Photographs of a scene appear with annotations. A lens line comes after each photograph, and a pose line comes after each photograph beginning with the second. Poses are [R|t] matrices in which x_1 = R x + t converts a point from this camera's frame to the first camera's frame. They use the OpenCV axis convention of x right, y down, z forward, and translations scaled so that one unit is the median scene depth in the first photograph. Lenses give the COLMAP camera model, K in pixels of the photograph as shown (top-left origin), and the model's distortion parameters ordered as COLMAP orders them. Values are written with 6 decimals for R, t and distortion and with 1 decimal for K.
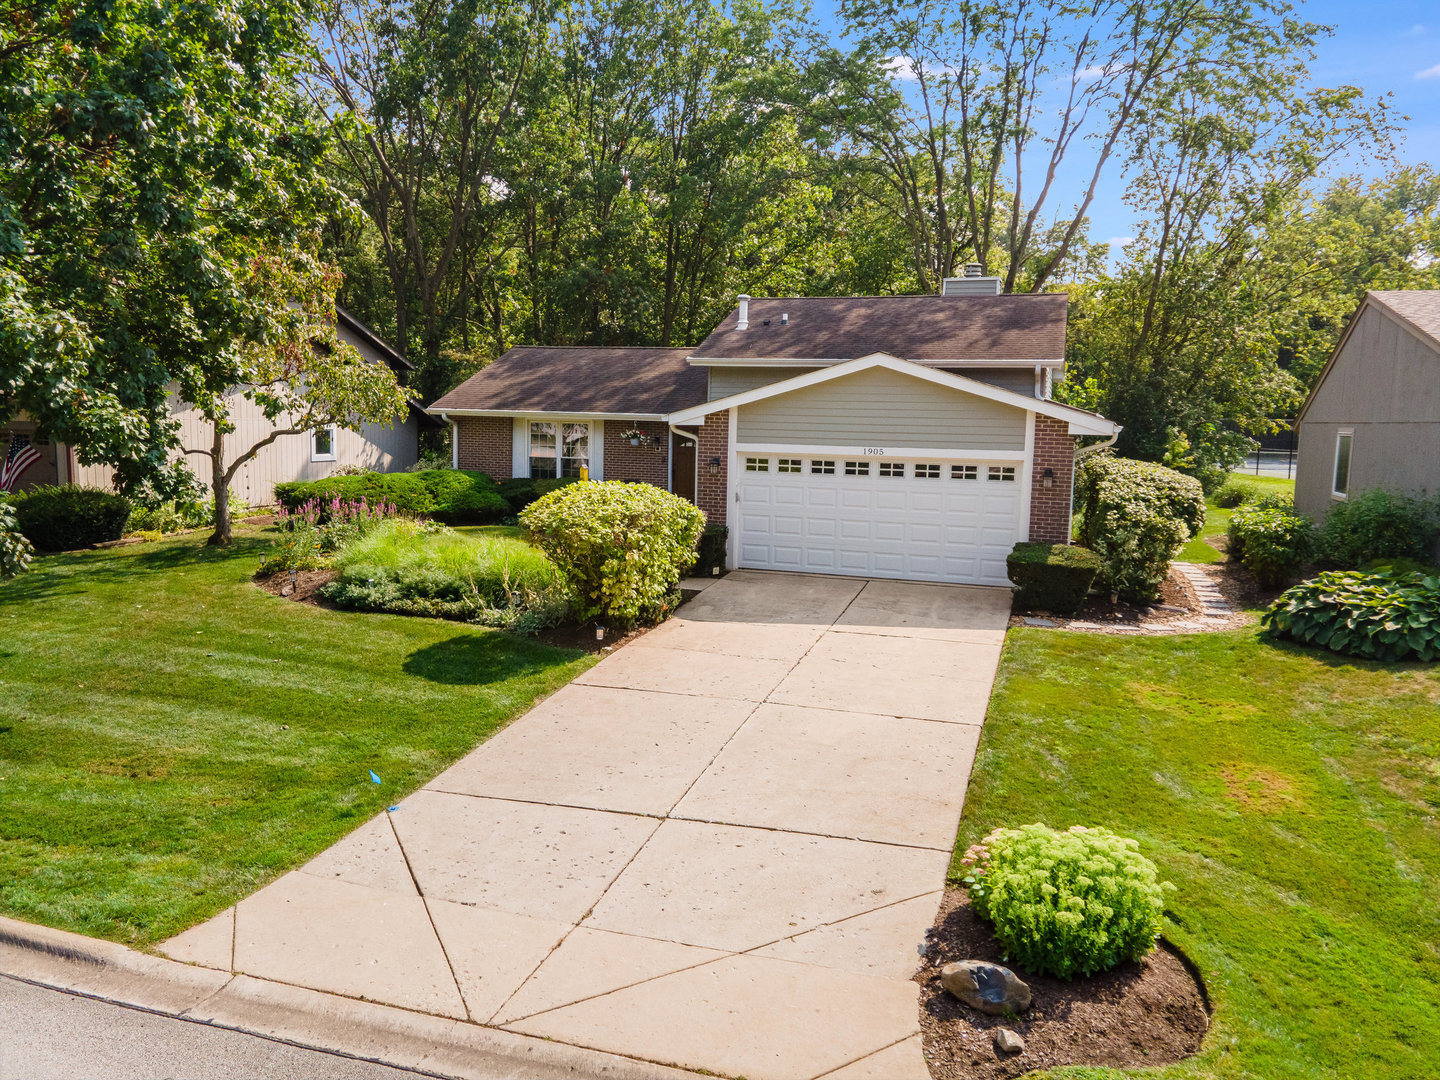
lens RADIAL K [[1037.9, 0, 720.0], [0, 1037.9, 540.0], [0, 0, 1]] dist [0.012869, 0.039370]
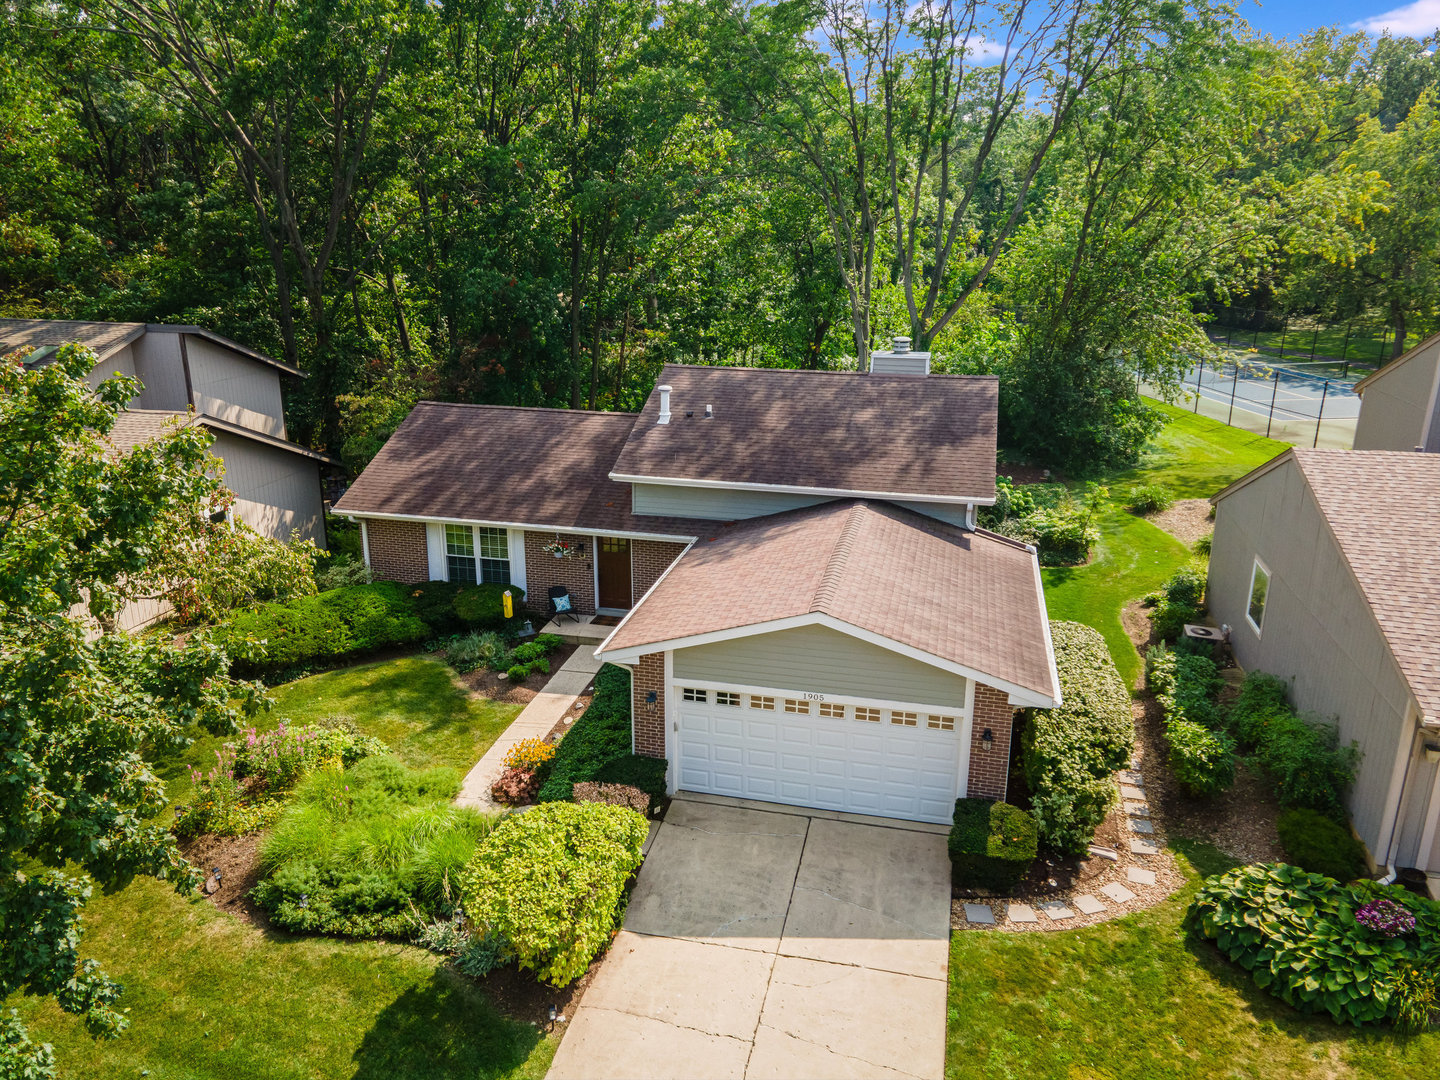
lens RADIAL K [[1037.9, 0, 720.0], [0, 1037.9, 540.0], [0, 0, 1]] dist [0.012869, 0.039370]
pose [[0.995910, -0.043415, 0.079231, -0.012621], [0.028570, 0.983308, 0.179690, -0.423880], [-0.085709, -0.176691, 0.980527, 0.068668]]
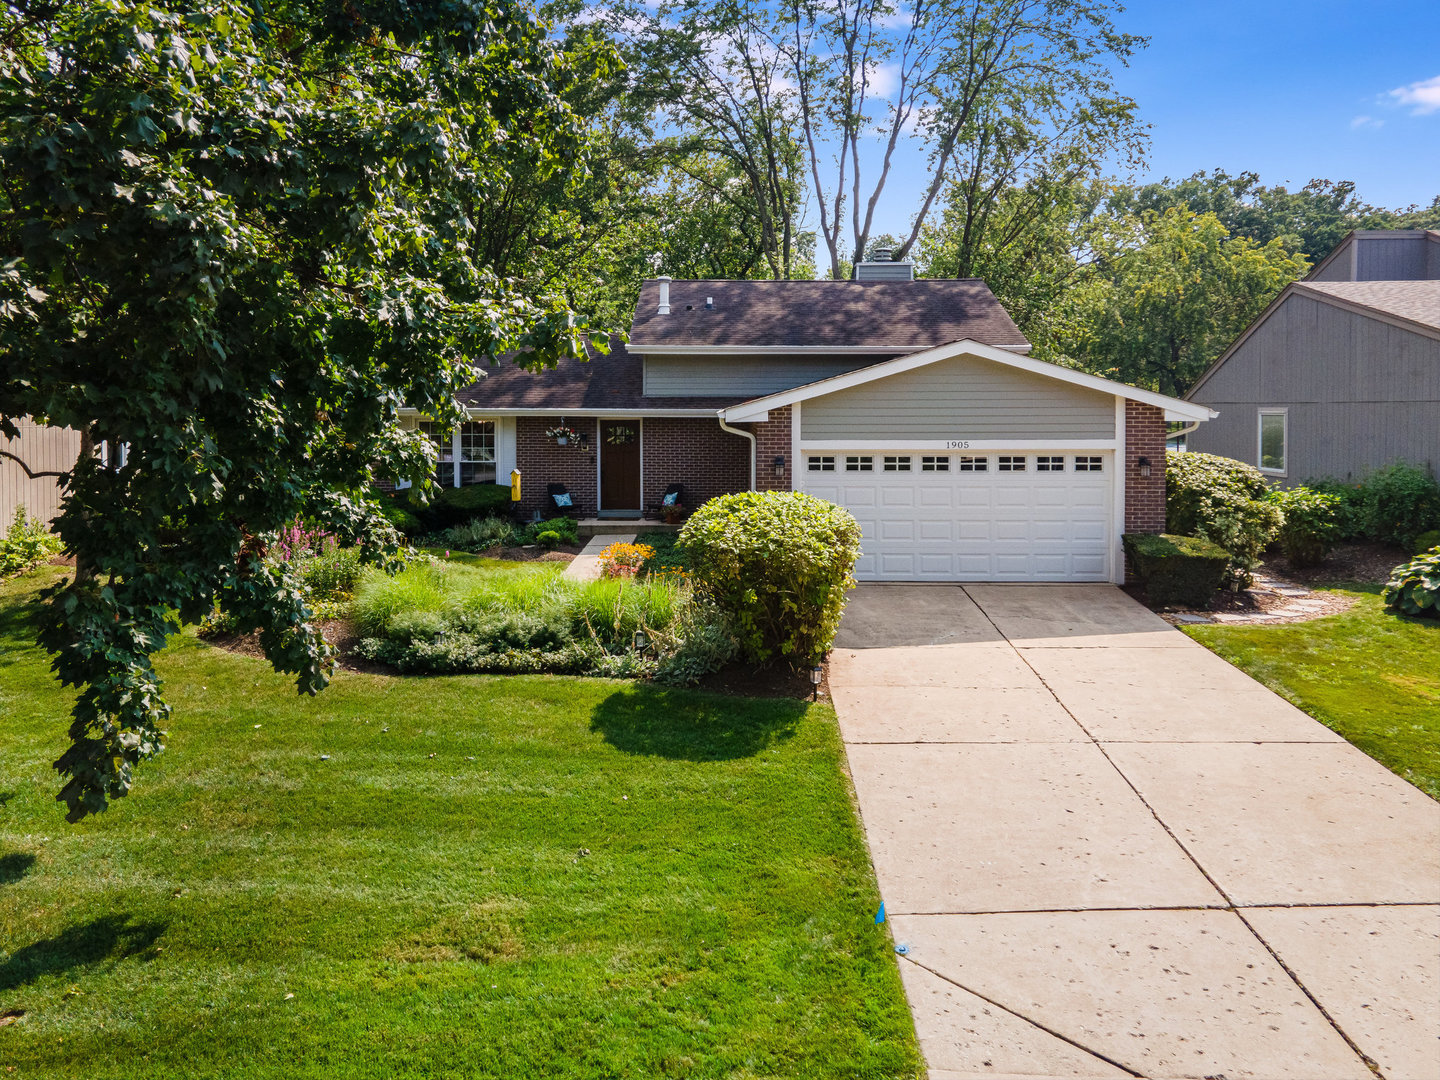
lens RADIAL K [[1094.5, 0, 717.8], [0, 1094.5, 446.9], [0, 0, 1]] dist [-0.003497, 0.041152]
pose [[0.953482, -0.033531, 0.299579, -0.356608], [0.057094, 0.995894, -0.070248, -0.027972], [-0.295994, 0.084084, 0.951482, 0.142063]]
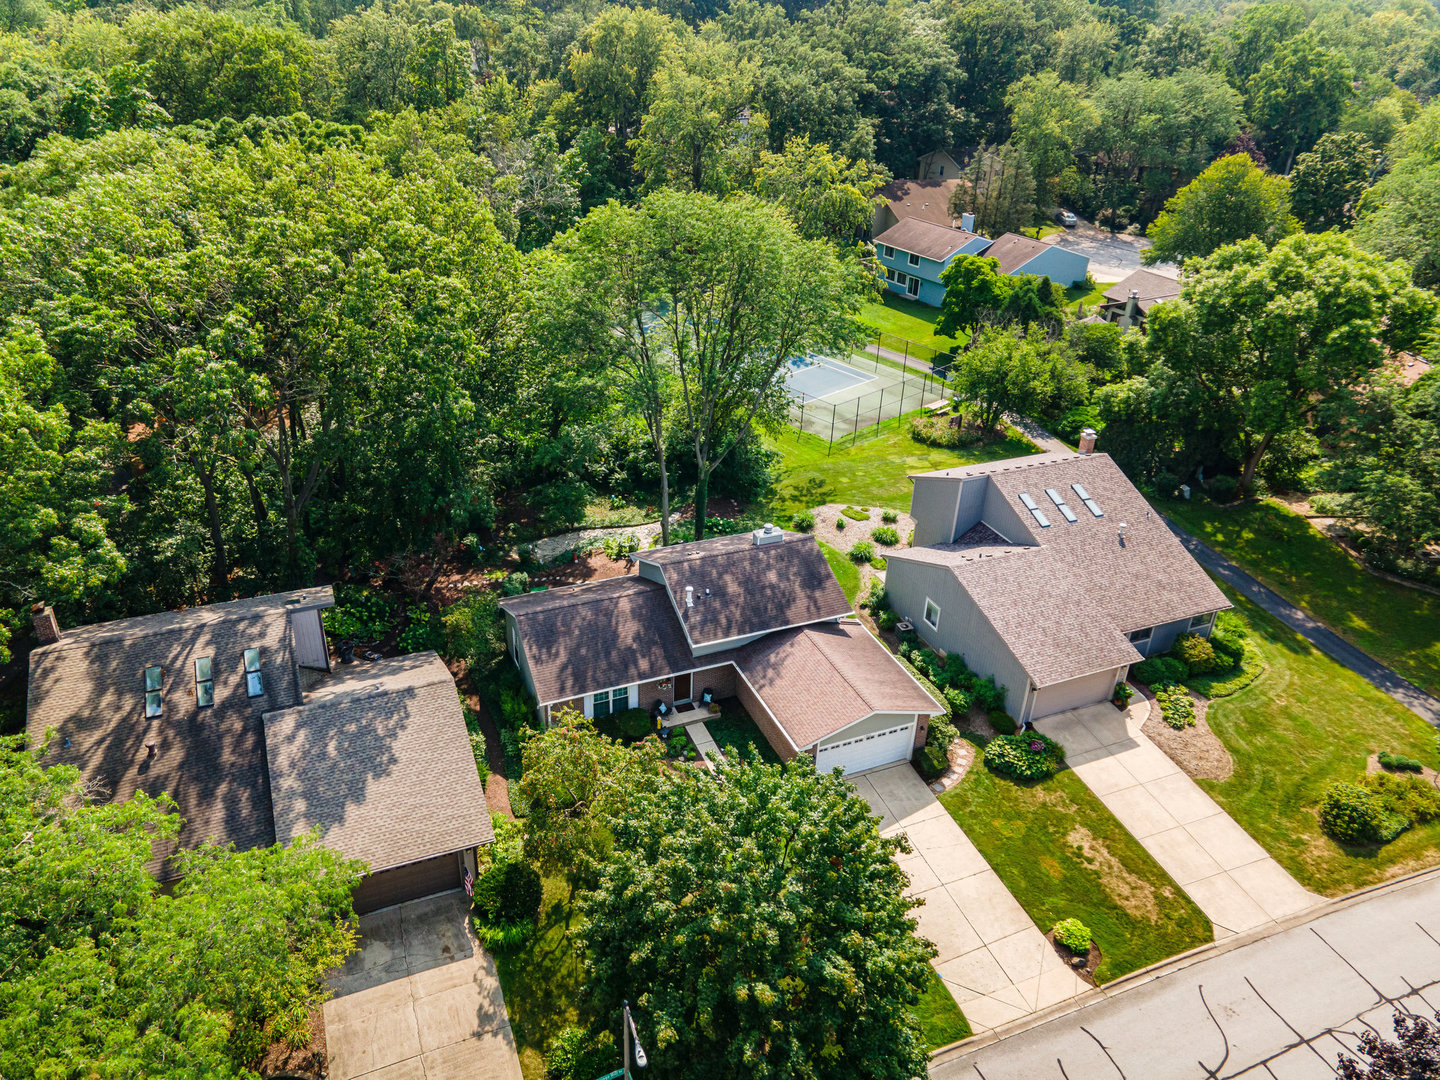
lens RADIAL K [[1037.9, 0, 720.0], [0, 1037.9, 540.0], [0, 0, 1]] dist [0.012869, 0.039370]
pose [[0.750483, -0.315986, 0.580456, -1.554165], [0.063556, 0.908730, 0.412518, -1.700302], [-0.657827, -0.272696, 0.702068, -0.487123]]
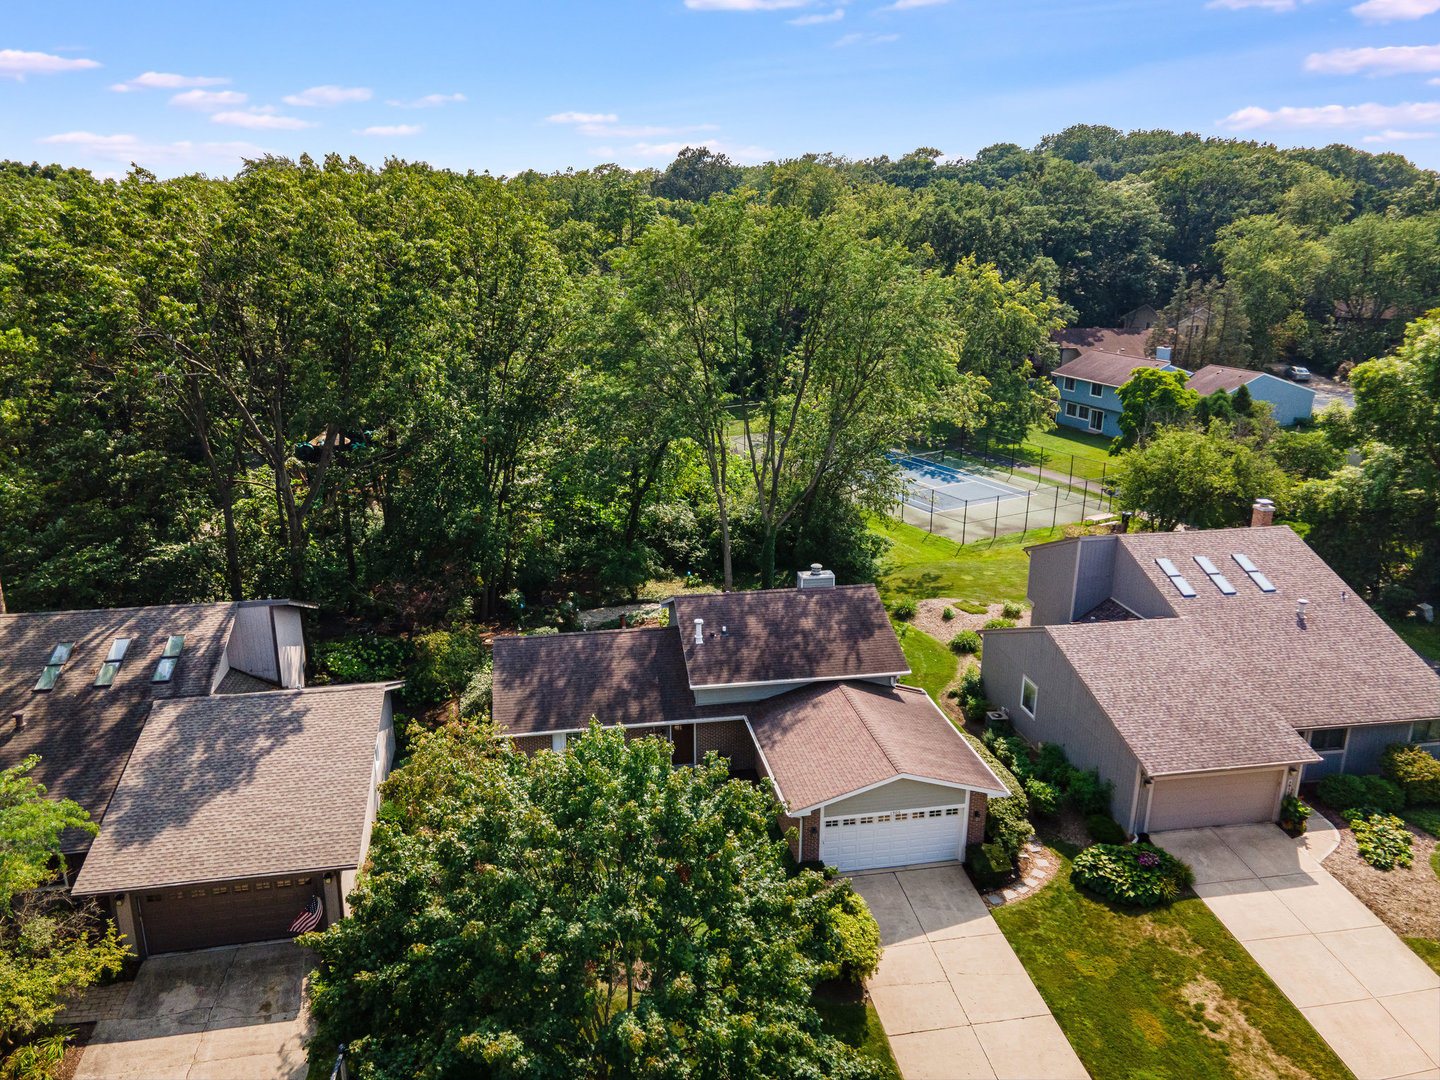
lens RADIAL K [[1037.9, 0, 720.0], [0, 1037.9, 540.0], [0, 0, 1]] dist [0.012869, 0.039370]
pose [[0.878600, -0.160507, 0.449778, -0.966989], [0.075993, 0.976816, 0.200140, -1.032781], [-0.471474, -0.141663, 0.870427, -0.490635]]
